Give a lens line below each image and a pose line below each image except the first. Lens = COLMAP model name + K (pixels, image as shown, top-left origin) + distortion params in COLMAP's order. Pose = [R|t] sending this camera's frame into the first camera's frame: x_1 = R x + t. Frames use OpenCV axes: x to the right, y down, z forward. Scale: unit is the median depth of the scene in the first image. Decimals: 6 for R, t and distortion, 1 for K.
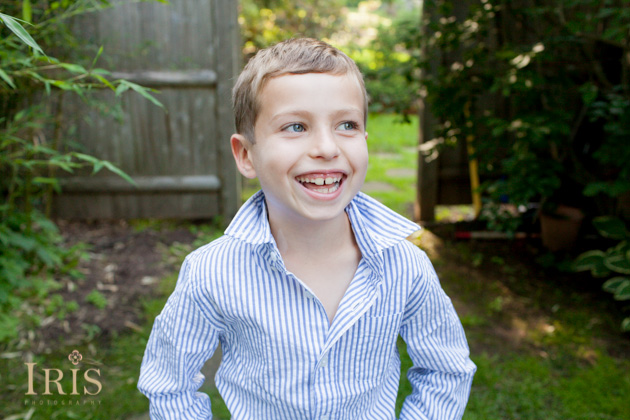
lens RADIAL K [[638.6, 0, 315.0], [0, 638.6, 210.0], [0, 0, 1]] dist [-0.062459, 0.030828]
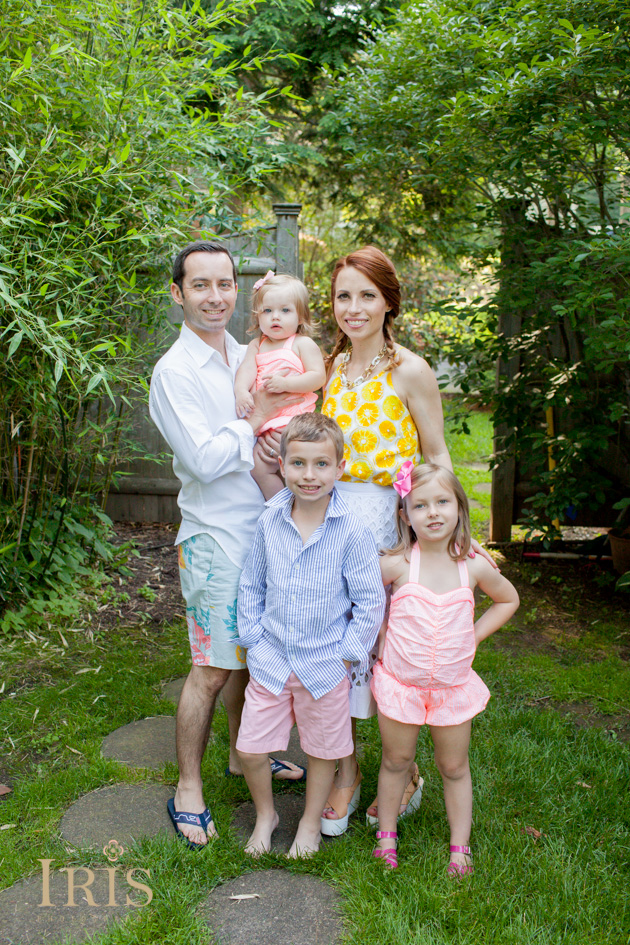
lens RADIAL K [[957.8, 0, 315.0], [0, 957.8, 472.5], [0, 0, 1]] dist [-0.062459, 0.030828]
pose [[0.992328, 0.037711, -0.117745, 0.075813], [-0.046417, 0.996317, -0.072093, 0.033355], [0.114592, 0.077005, 0.990424, -0.387786]]
